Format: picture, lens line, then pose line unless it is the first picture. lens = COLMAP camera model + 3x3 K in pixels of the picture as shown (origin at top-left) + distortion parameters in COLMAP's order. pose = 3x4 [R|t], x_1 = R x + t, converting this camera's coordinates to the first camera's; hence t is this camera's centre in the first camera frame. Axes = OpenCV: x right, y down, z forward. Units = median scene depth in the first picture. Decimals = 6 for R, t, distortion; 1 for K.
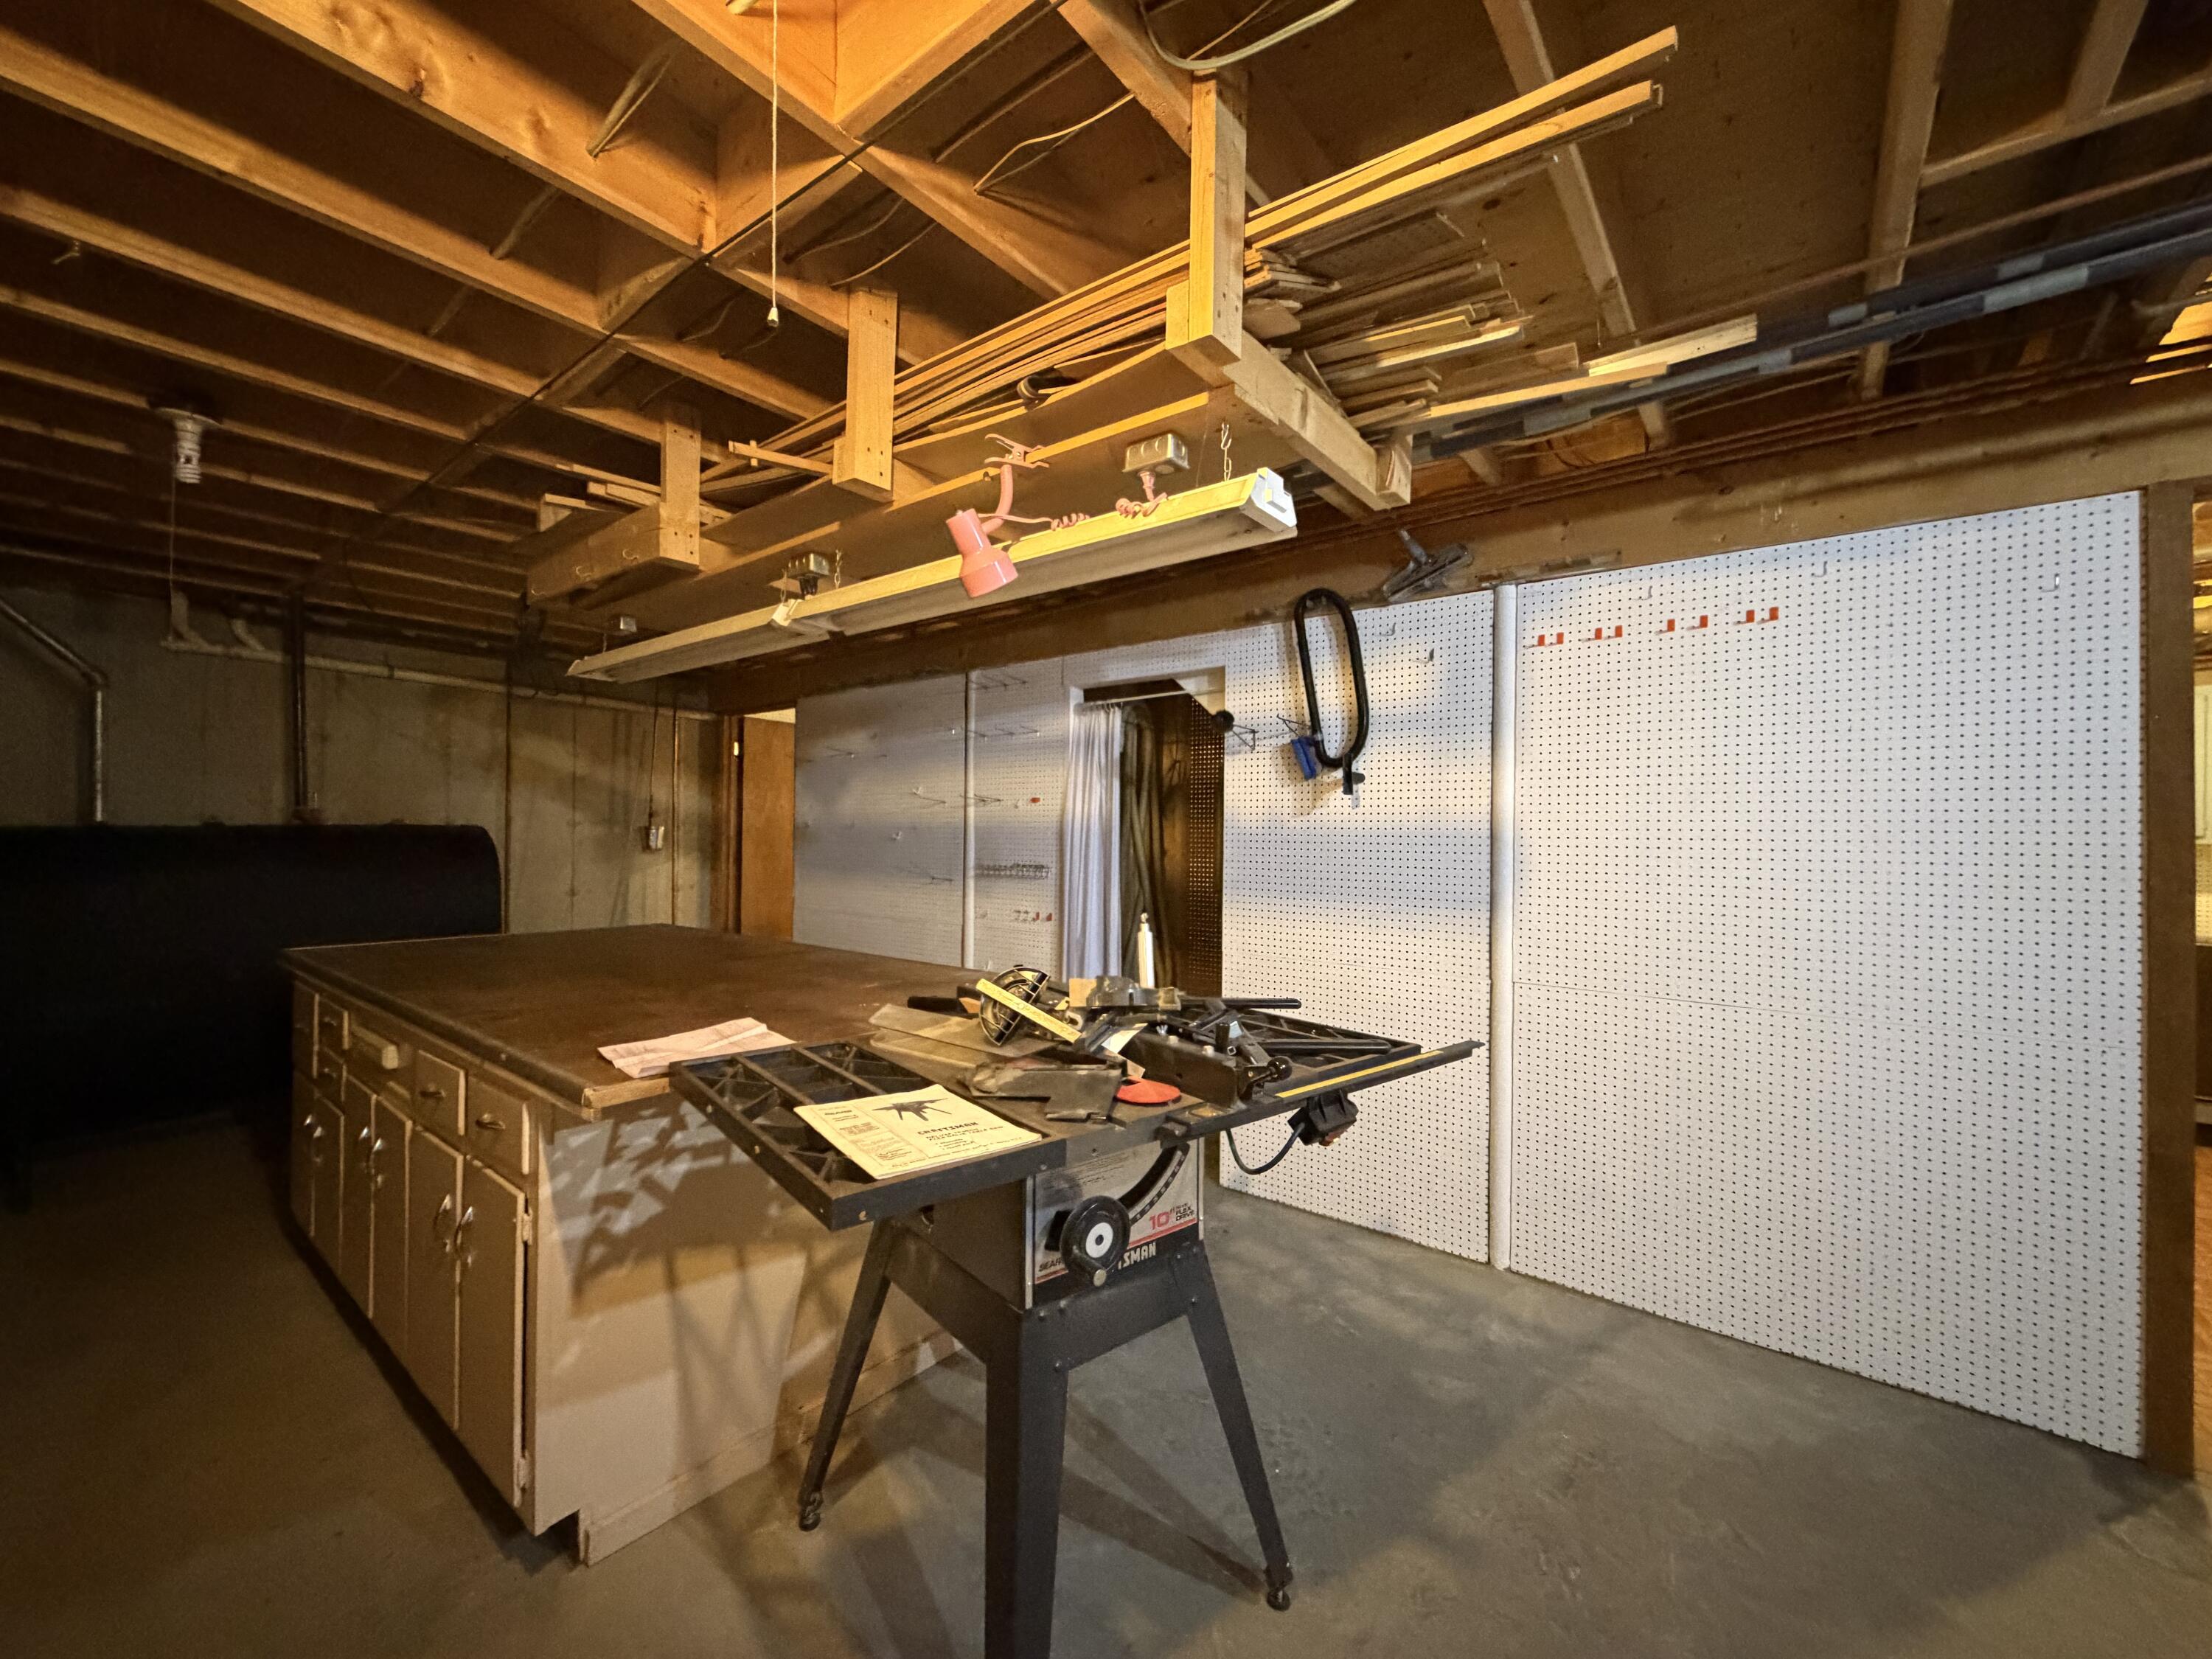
lens RADIAL K [[881.1, 0, 1106.0], [0, 881.1, 829.5], [0, 0, 1]] dist [-0.001002, -0.000280]
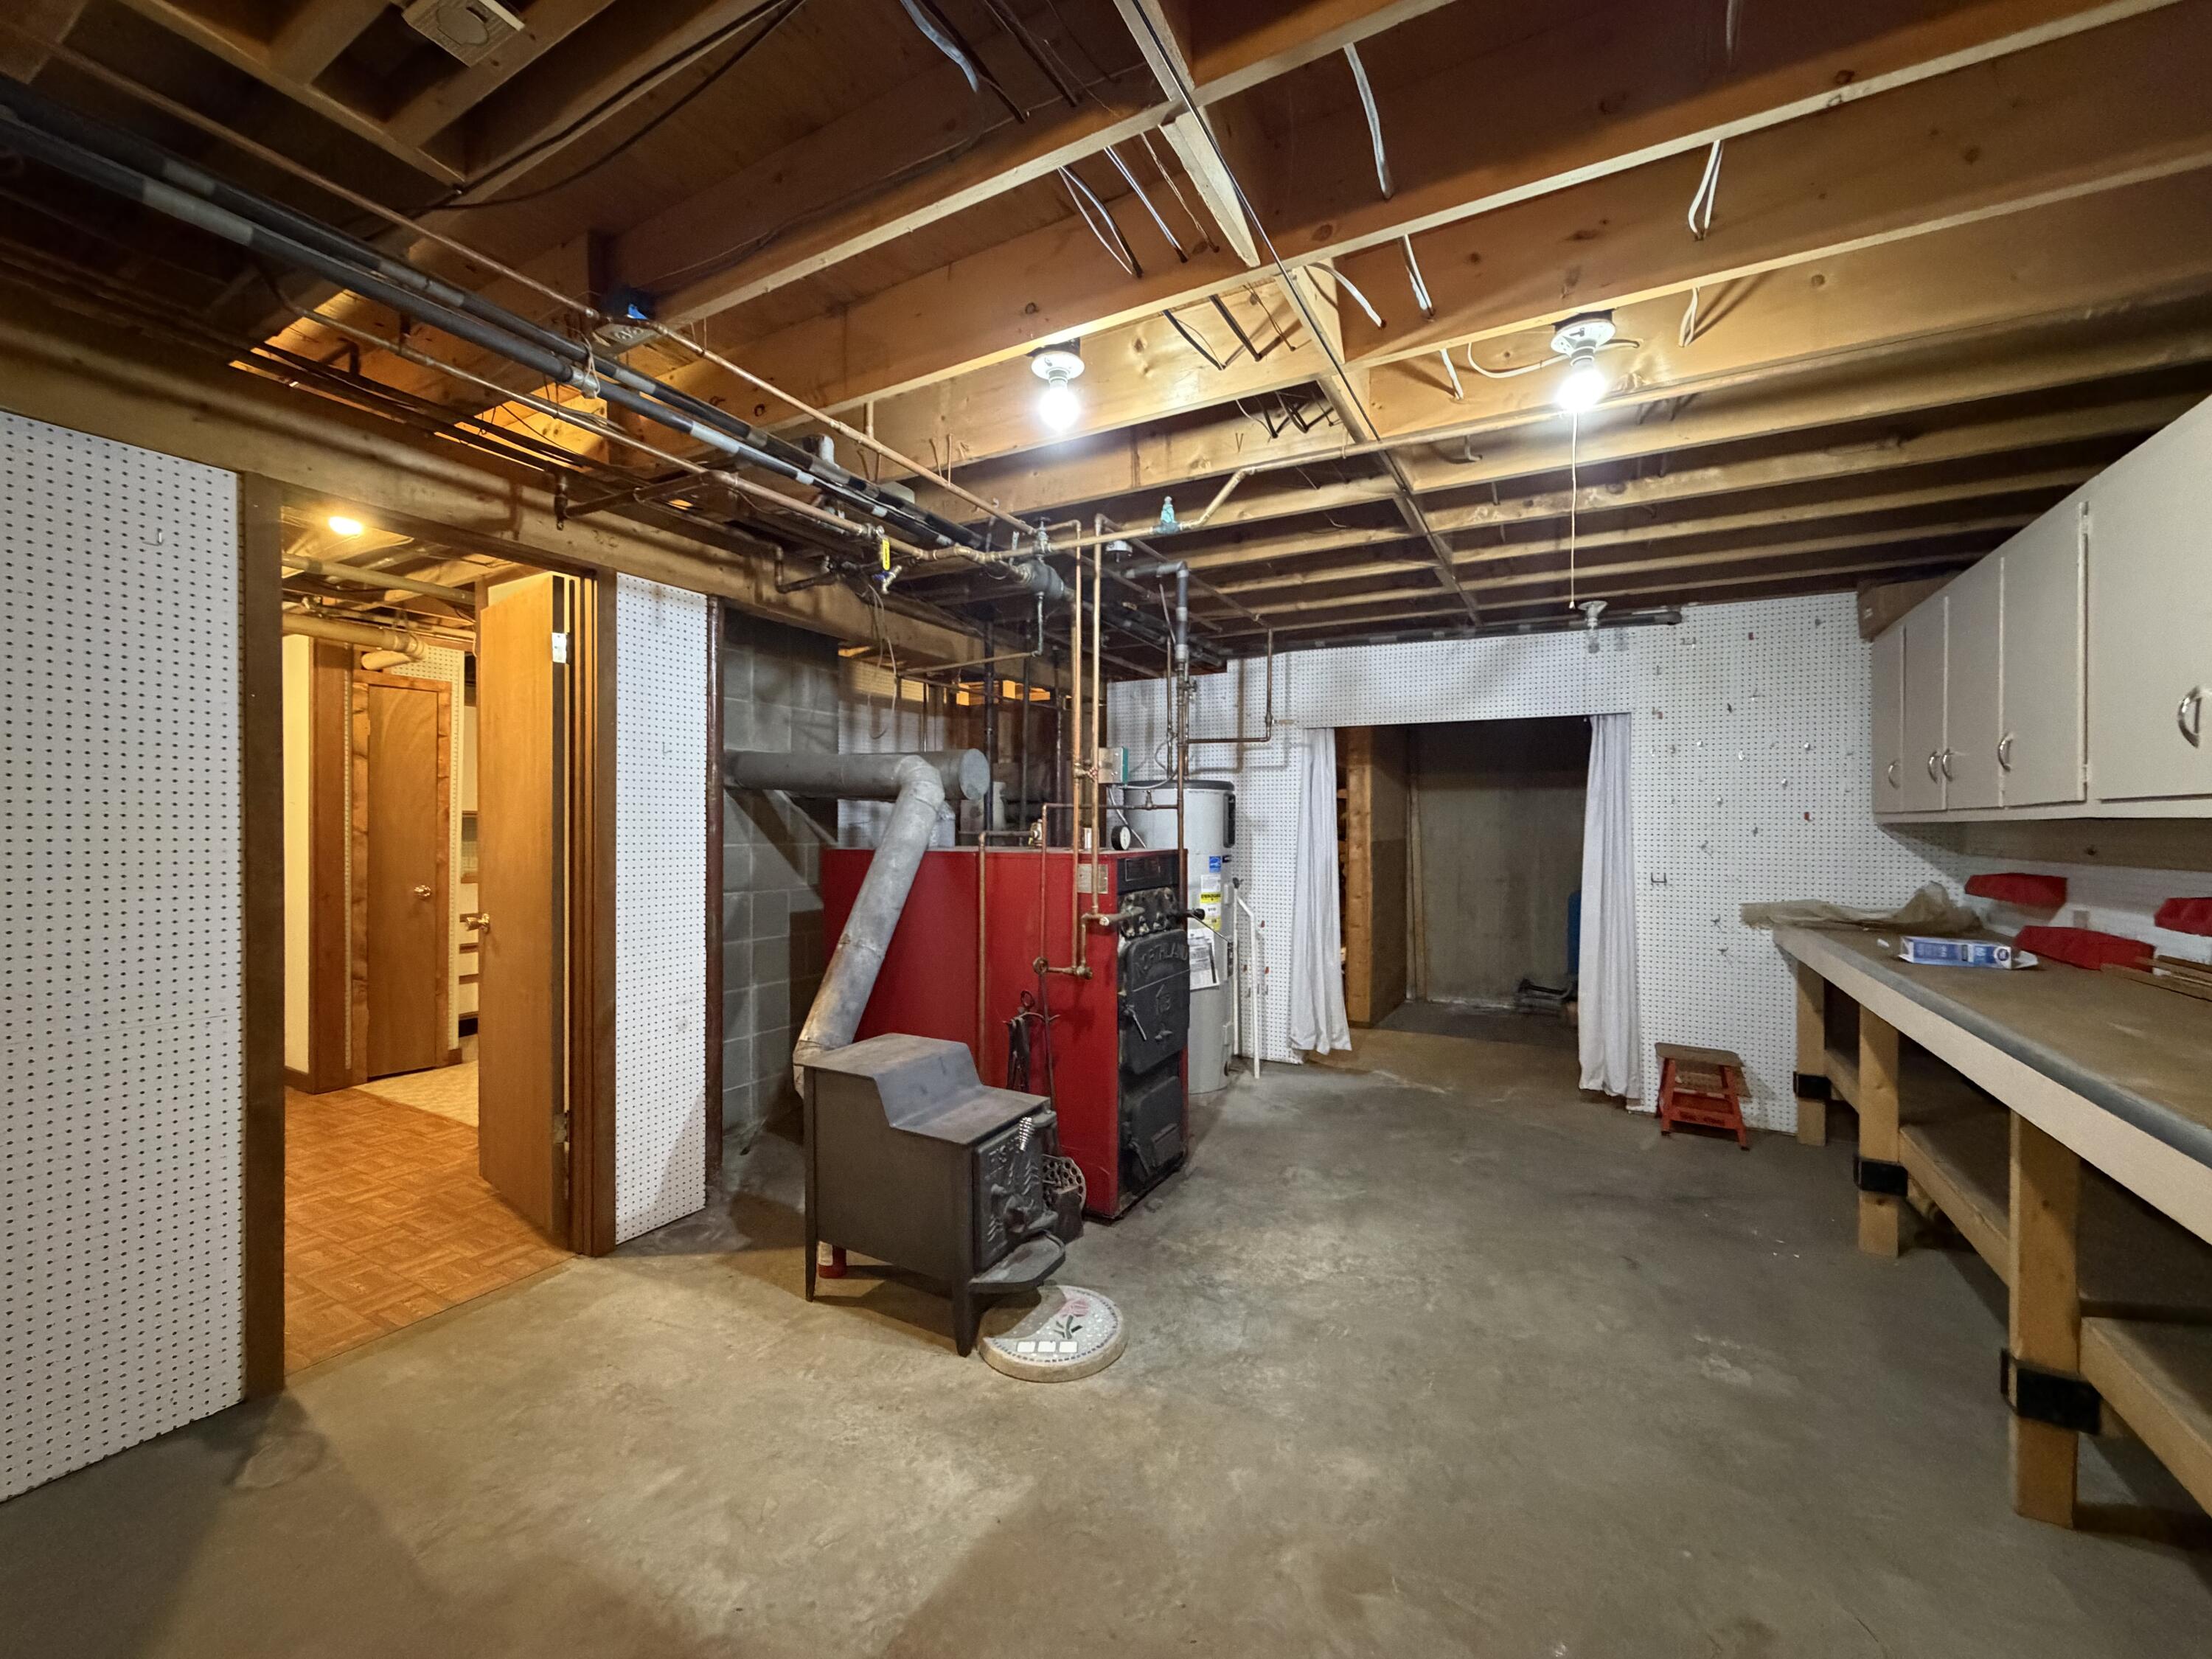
lens RADIAL K [[881.1, 0, 1106.0], [0, 881.1, 829.5], [0, 0, 1]] dist [-0.001002, -0.000280]
pose [[-0.148878, -0.017862, 0.988694, -0.004839], [-0.013054, 0.999785, 0.016097, 0.002514], [-0.988769, -0.010510, -0.149080, 0.142111]]
